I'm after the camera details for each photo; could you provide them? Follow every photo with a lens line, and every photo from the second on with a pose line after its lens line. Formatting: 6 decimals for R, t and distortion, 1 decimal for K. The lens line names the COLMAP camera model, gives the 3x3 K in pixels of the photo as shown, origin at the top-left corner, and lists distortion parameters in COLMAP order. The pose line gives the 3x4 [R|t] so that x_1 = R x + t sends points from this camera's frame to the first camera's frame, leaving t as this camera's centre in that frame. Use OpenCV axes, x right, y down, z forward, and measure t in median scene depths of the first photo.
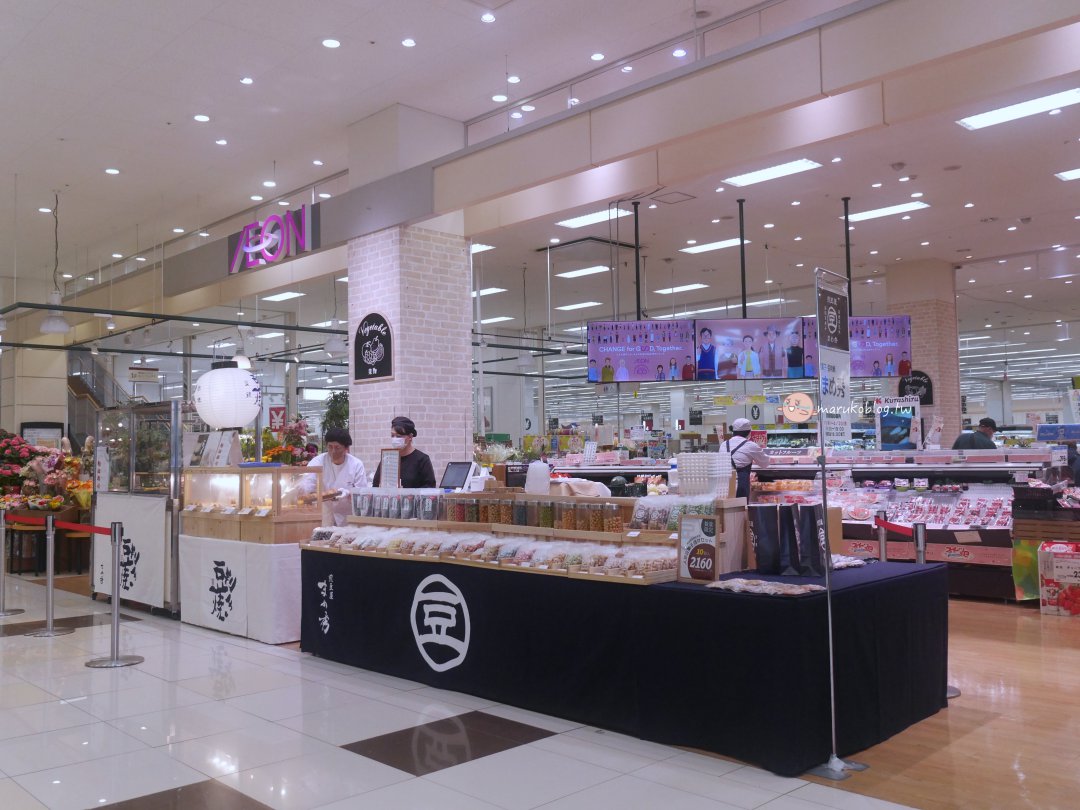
lens RADIAL K [[993.1, 0, 539.9], [0, 993.1, 404.1], [0, 0, 1]] dist [-0.000495, 0.000000]
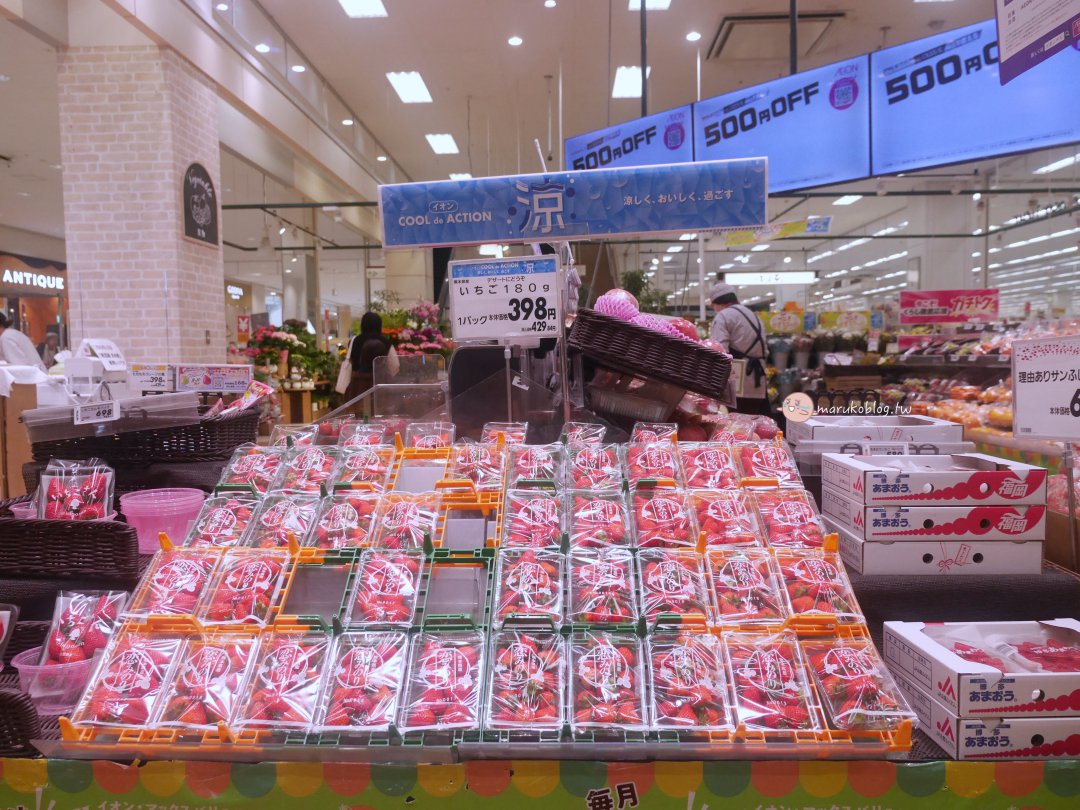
lens RADIAL K [[830.1, 0, 537.7], [0, 830.1, 404.5], [0, 0, 1]] dist [-0.001152, -0.000501]
pose [[0.698542, 0.048091, -0.713951, 0.617138], [0.039610, 0.993610, 0.105685, 0.051676], [0.714472, -0.102105, 0.692174, 0.762255]]
